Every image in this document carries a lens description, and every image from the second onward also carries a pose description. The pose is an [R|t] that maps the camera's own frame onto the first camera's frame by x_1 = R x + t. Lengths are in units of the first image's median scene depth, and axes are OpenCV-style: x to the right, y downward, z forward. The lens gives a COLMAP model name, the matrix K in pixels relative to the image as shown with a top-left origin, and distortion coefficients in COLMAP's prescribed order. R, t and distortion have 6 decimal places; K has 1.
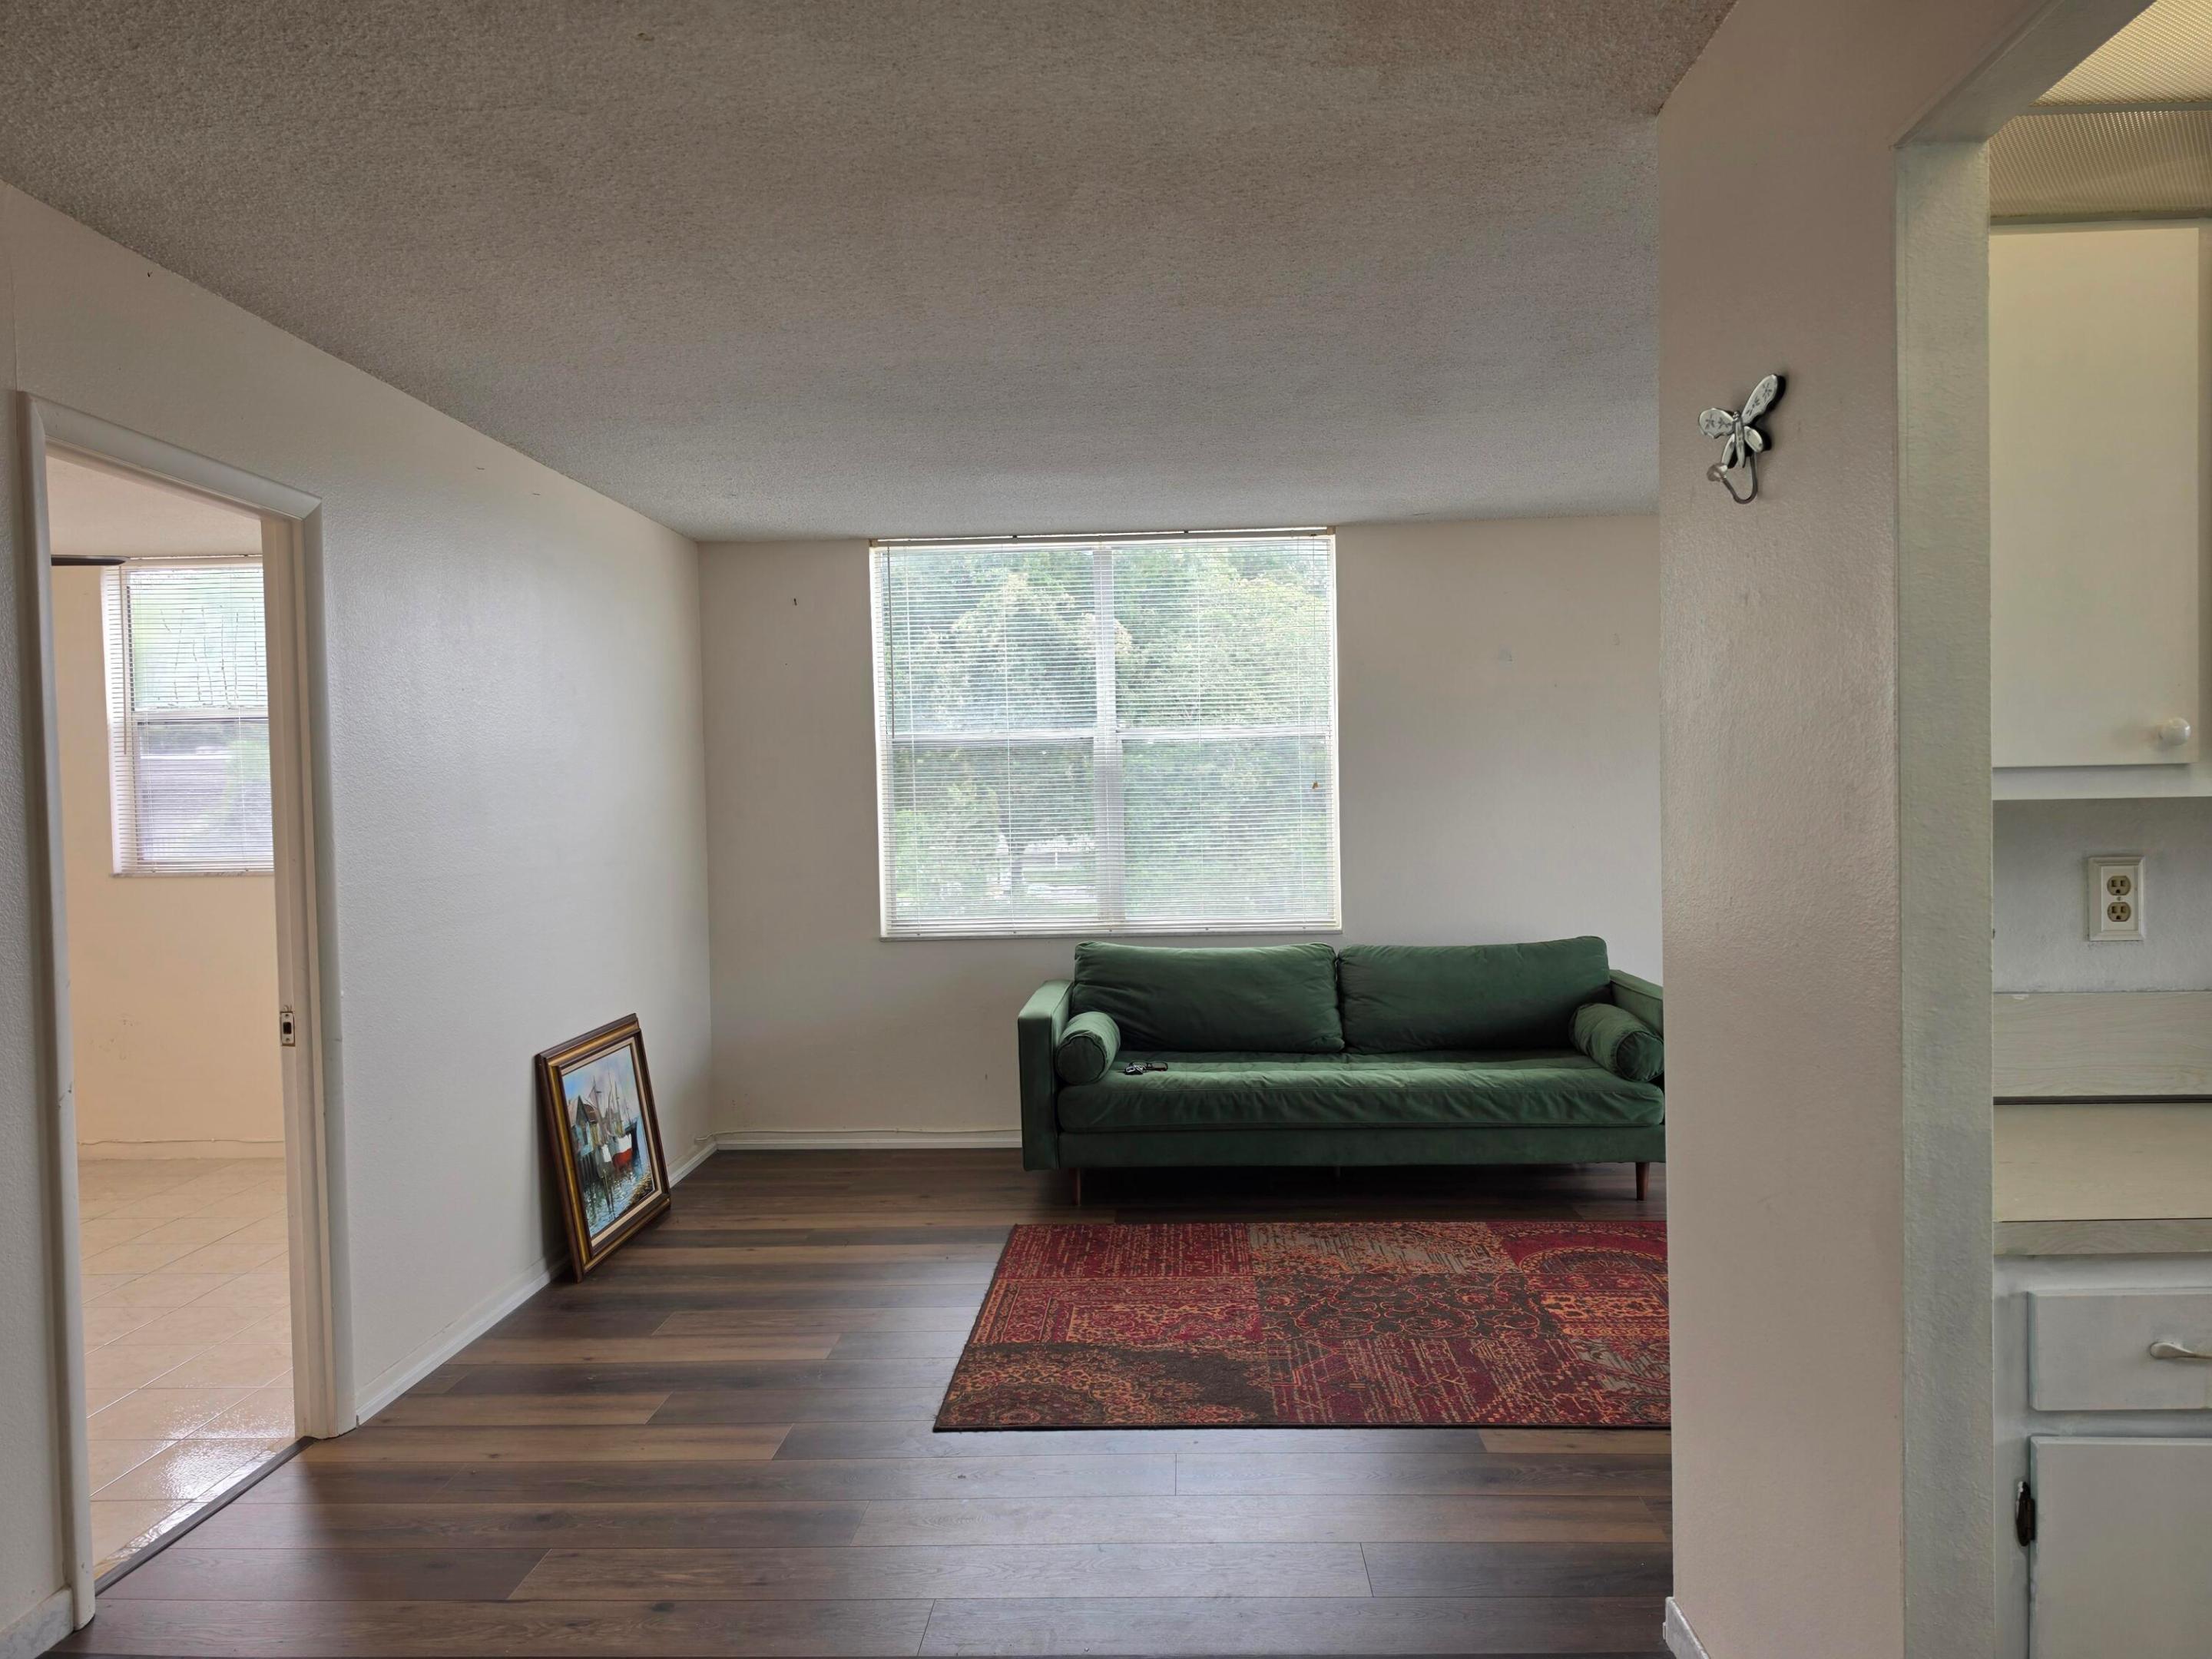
lens RADIAL K [[1521.8, 0, 1135.5], [0, 1521.8, 834.6], [0, 0, 1]] dist [0.077567, -0.099674]
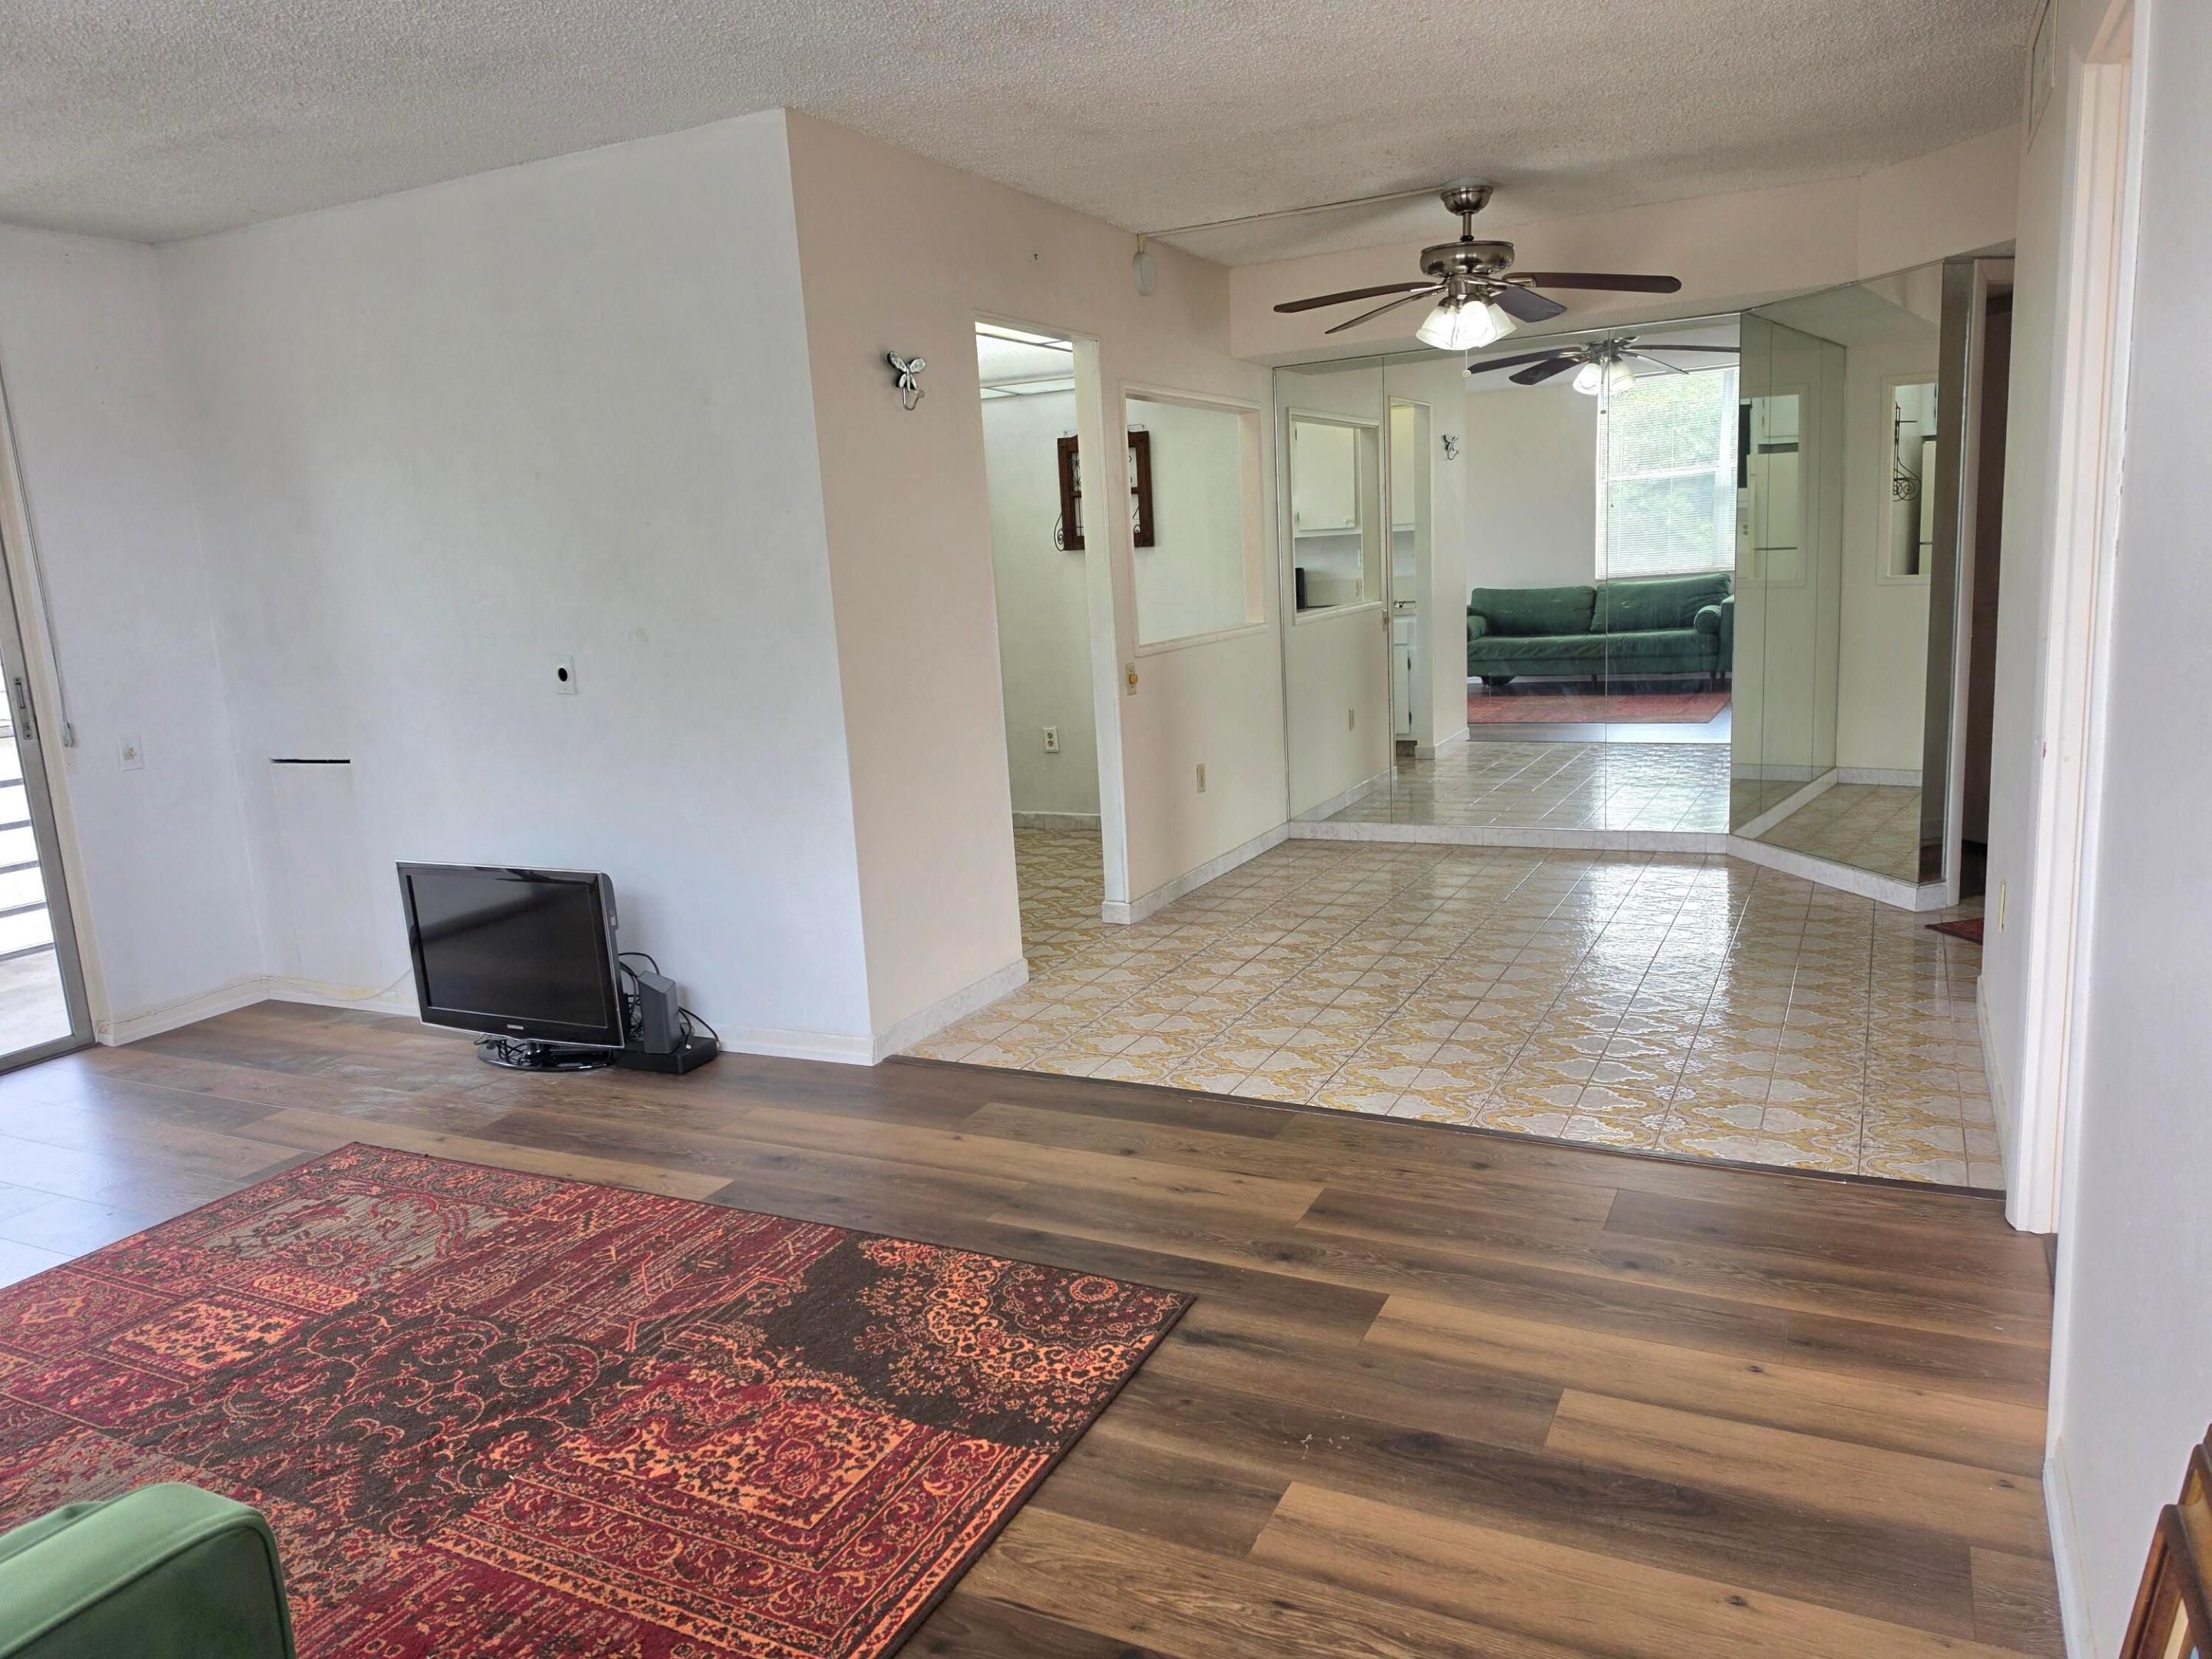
lens RADIAL K [[1521.8, 0, 1116.4], [0, 1521.8, 824.3], [0, 0, 1]] dist [0.077567, -0.099674]
pose [[-0.908522, -0.001926, 0.417832, -0.375804], [0.084048, 0.978707, 0.187263, -0.016114], [-0.409296, 0.205251, -0.889015, 1.464408]]
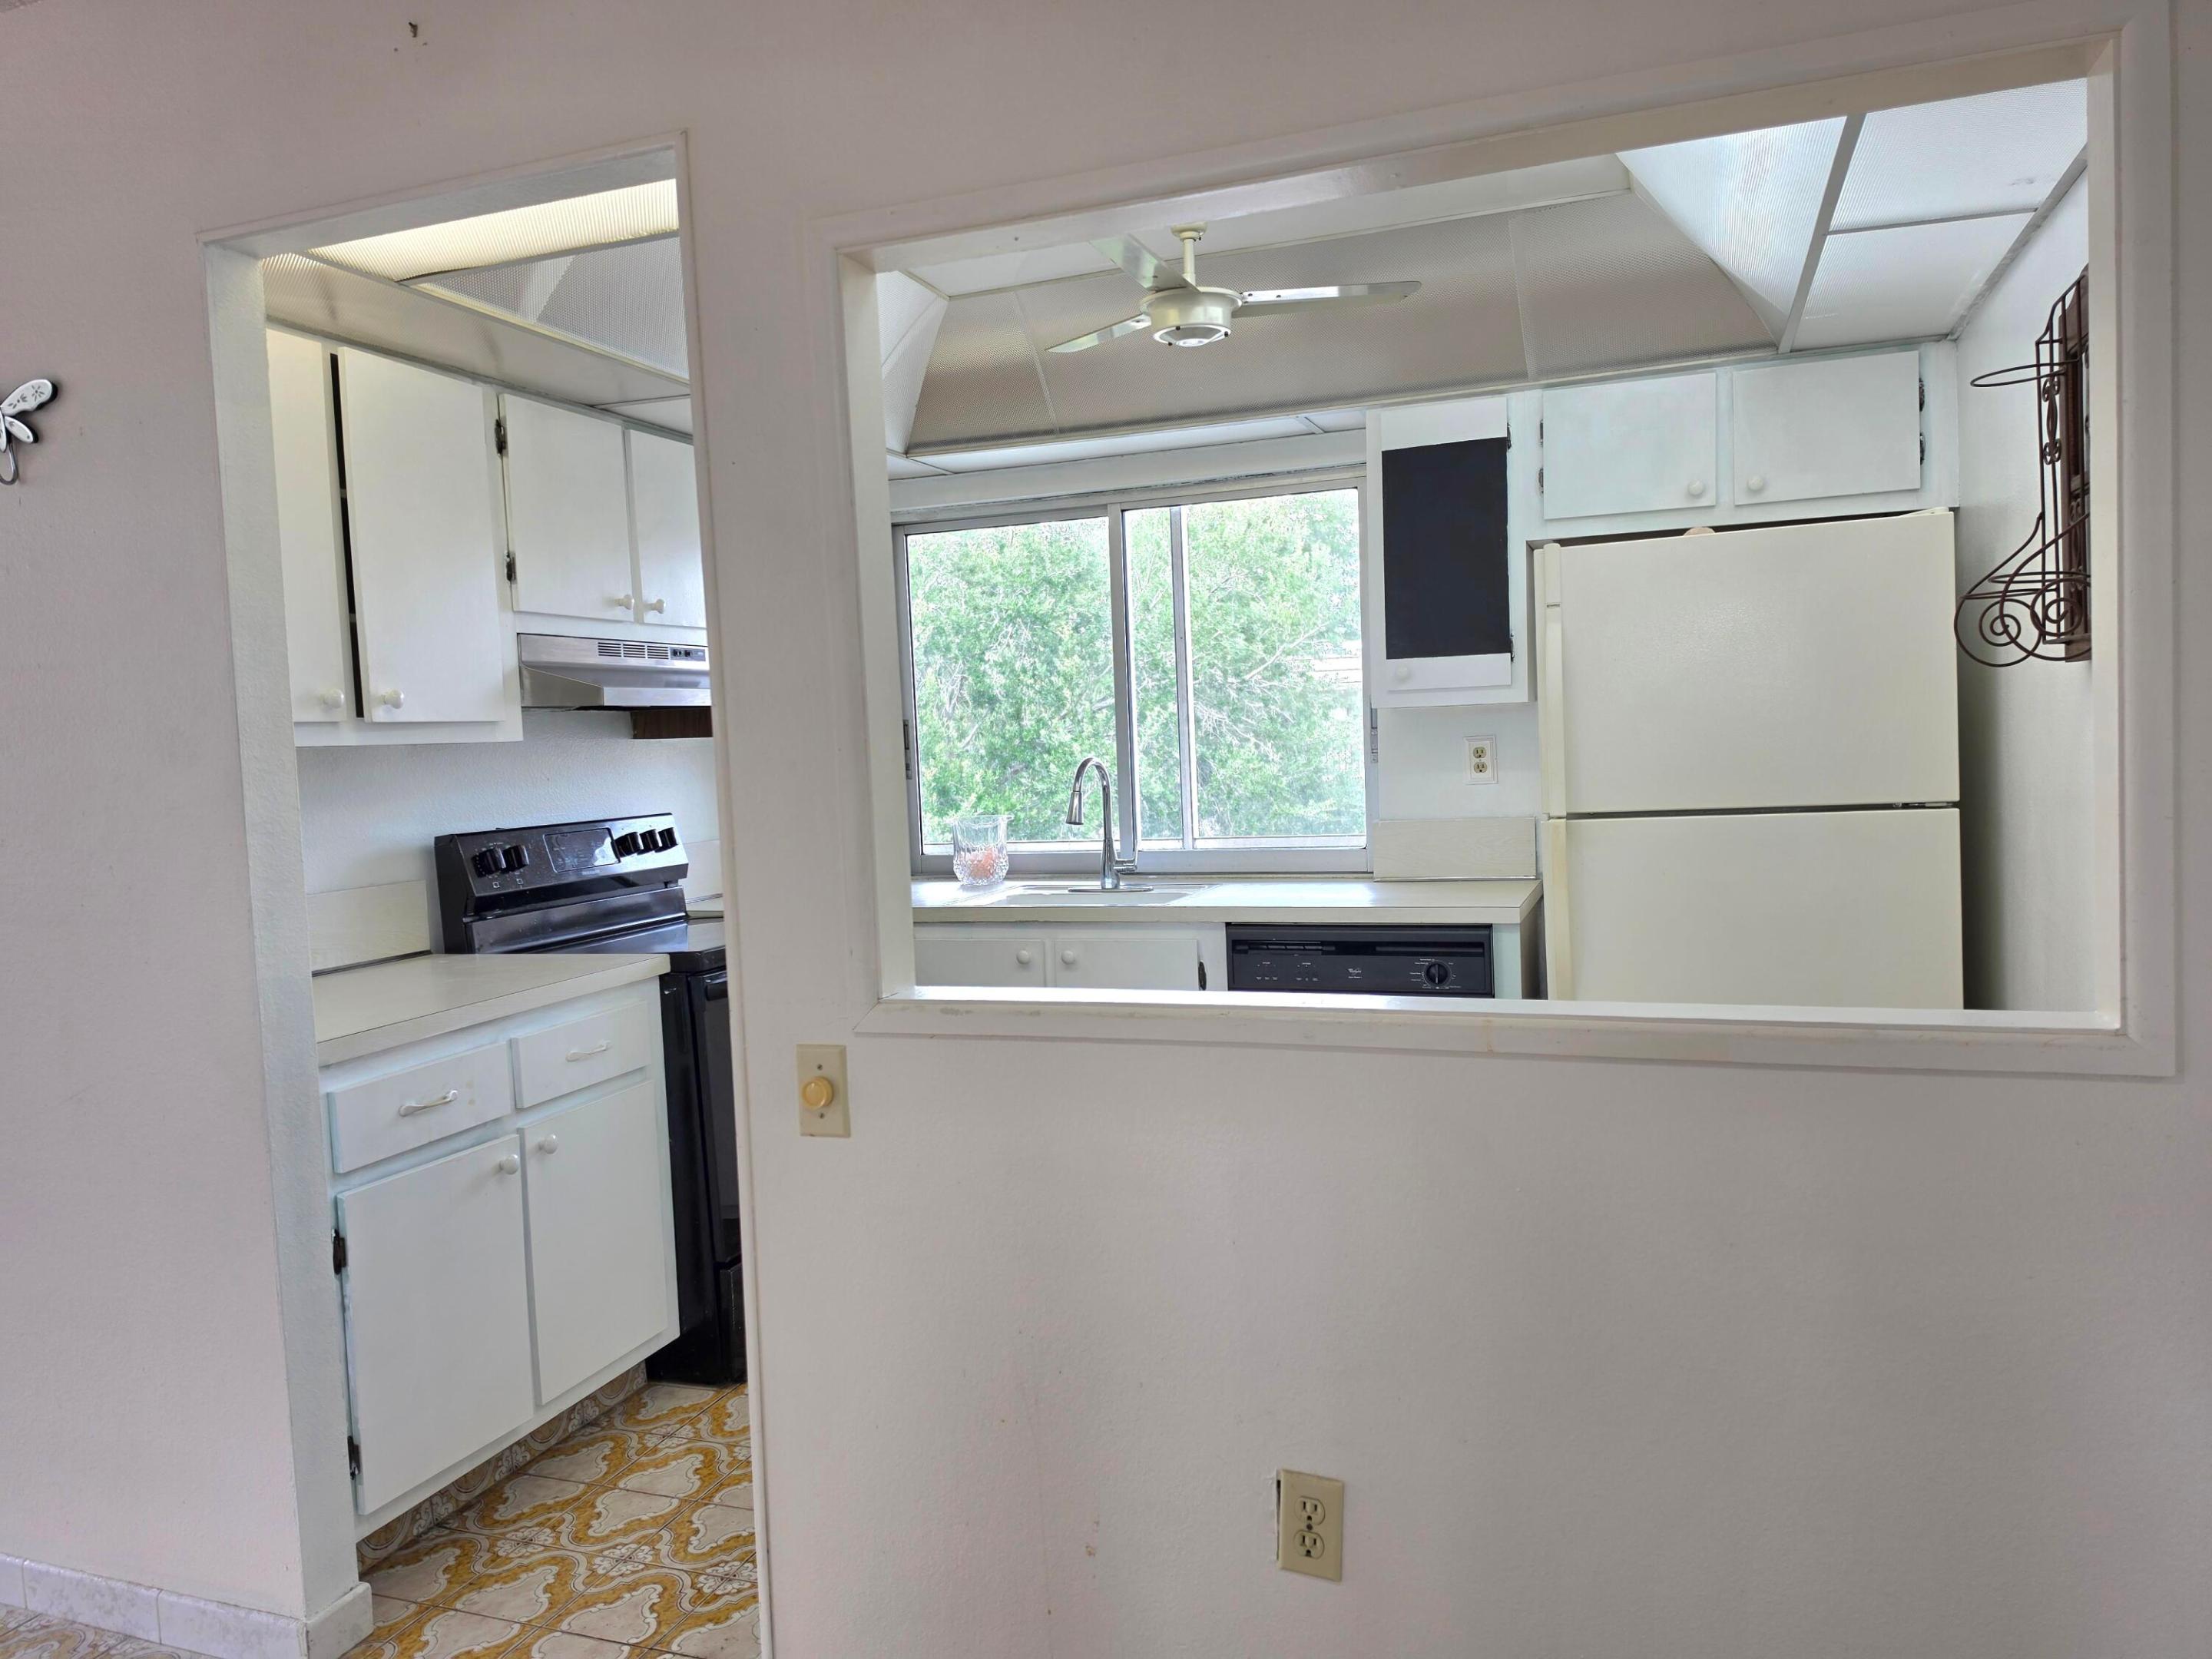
lens RADIAL K [[1521.8, 0, 1096.5], [0, 1521.8, 827.4], [0, 0, 1]] dist [0.077567, -0.099674]
pose [[0.310550, -0.048795, 0.949304, -0.223002], [0.058895, 0.997751, 0.032018, 0.022711], [-0.948731, 0.045966, 0.312725, -0.046781]]
